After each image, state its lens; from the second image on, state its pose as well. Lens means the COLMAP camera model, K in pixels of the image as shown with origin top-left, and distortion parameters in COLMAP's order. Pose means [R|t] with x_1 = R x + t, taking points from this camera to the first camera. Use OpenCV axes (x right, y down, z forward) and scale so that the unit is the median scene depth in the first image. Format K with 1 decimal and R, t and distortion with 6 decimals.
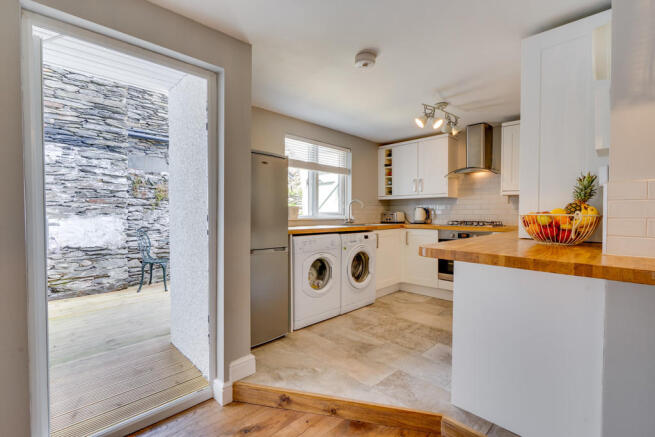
lens RADIAL K [[295.0, 0, 316.9], [0, 295.0, 229.3], [0, 0, 1]] dist [0.000909, 0.000176]
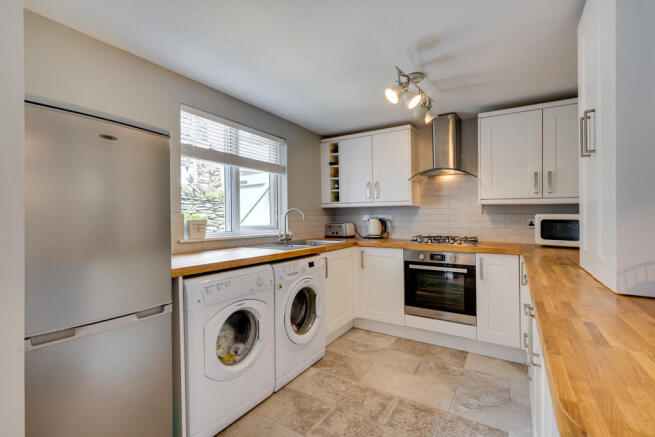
lens RADIAL K [[297.2, 0, 327.5], [0, 297.2, 218.5], [0, 0, 1]] dist [0.000053, 0.000415]
pose [[0.965734, -0.008716, 0.259386, 0.023410], [0.021373, 0.998712, -0.046016, -0.042186], [-0.258651, 0.049983, 0.964677, 0.289972]]
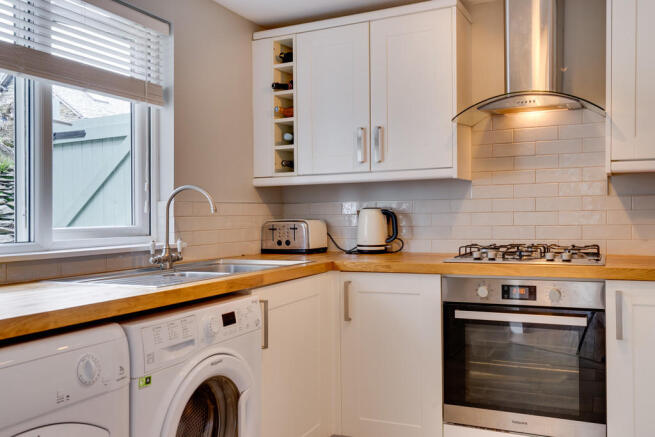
lens RADIAL K [[575.2, 0, 327.5], [0, 575.2, 218.5], [0, 0, 1]] dist [-0.002436, -0.003350]
pose [[0.931533, -0.020259, 0.363093, 0.052830], [0.037972, 0.998408, -0.041712, -0.037364], [-0.361670, 0.052643, 0.930819, 0.410808]]
